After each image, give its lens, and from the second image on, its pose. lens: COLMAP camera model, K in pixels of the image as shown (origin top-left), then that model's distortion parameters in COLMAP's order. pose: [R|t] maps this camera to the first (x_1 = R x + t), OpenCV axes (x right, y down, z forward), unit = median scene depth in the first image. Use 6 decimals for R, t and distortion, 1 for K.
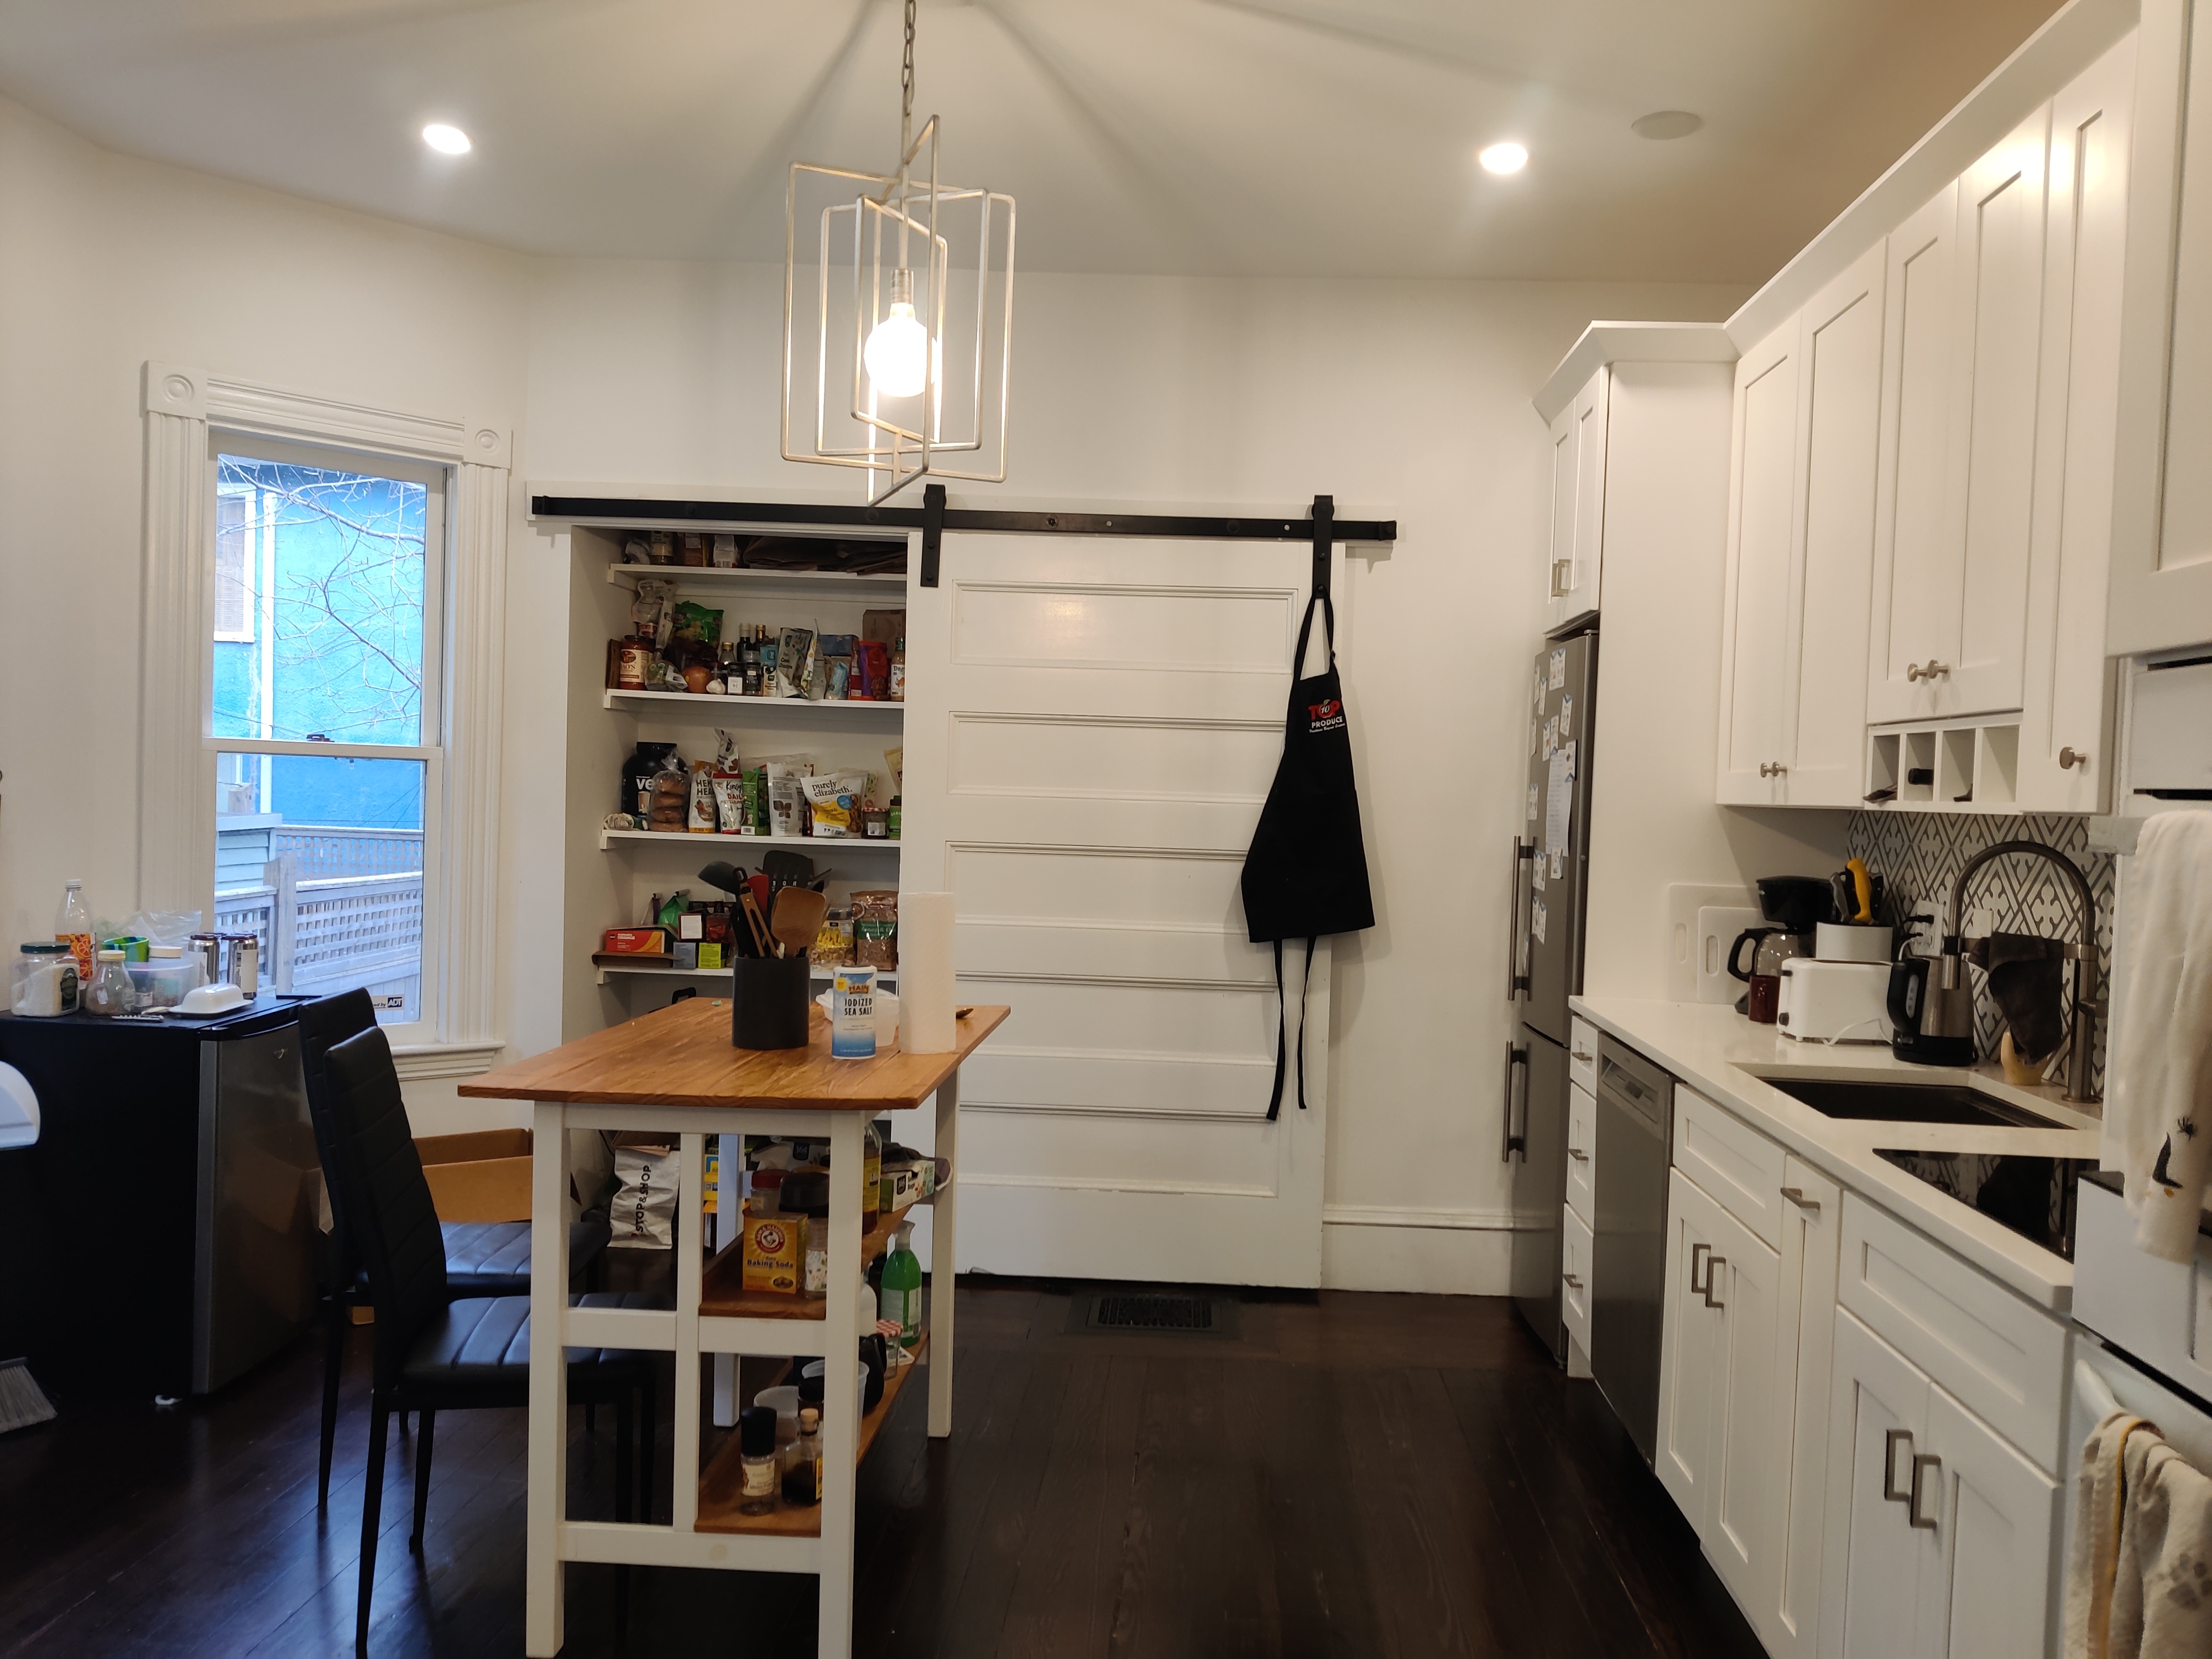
lens RADIAL K [[1670.8, 0, 1128.8], [0, 1670.8, 848.6], [0, 0, 1]] dist [0.019707, -0.034518]
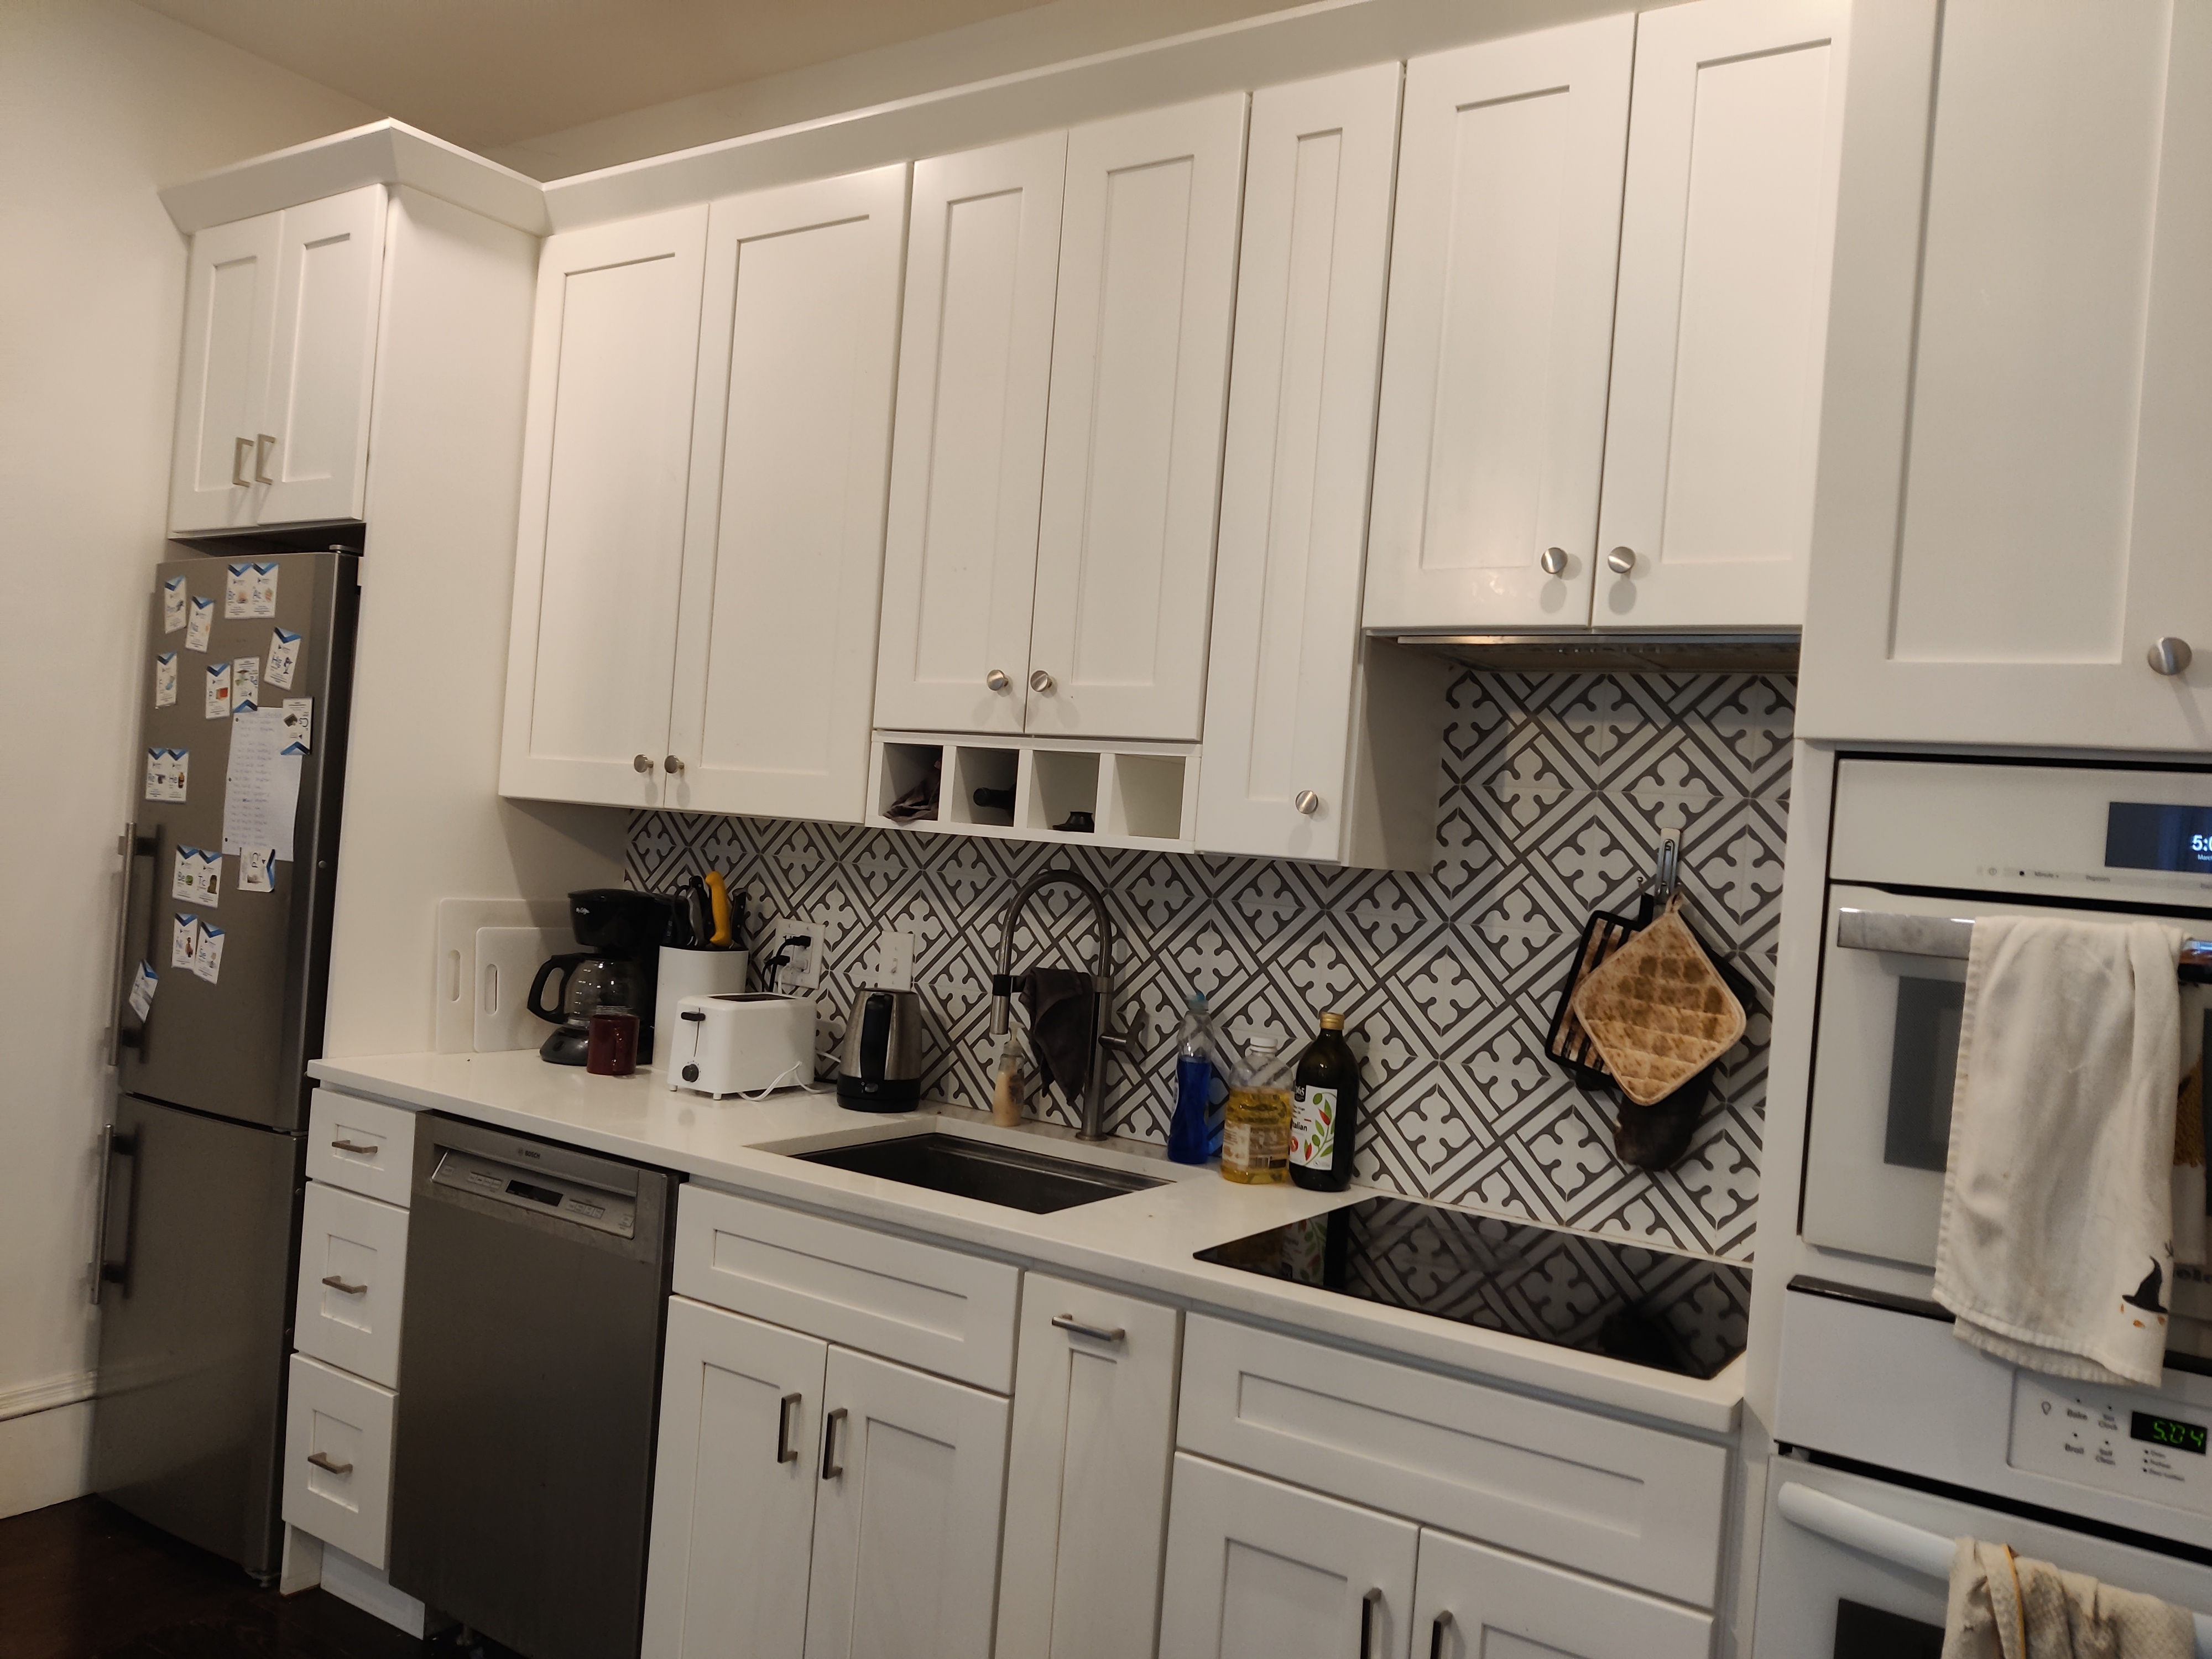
lens RADIAL K [[1670.8, 0, 1138.4], [0, 1670.8, 833.4], [0, 0, 1]] dist [0.019707, -0.034518]
pose [[0.498362, 0.007372, 0.866938, -0.157544], [-0.028490, 0.999563, 0.007877, -0.020819], [-0.866501, -0.028624, 0.498354, 0.309418]]
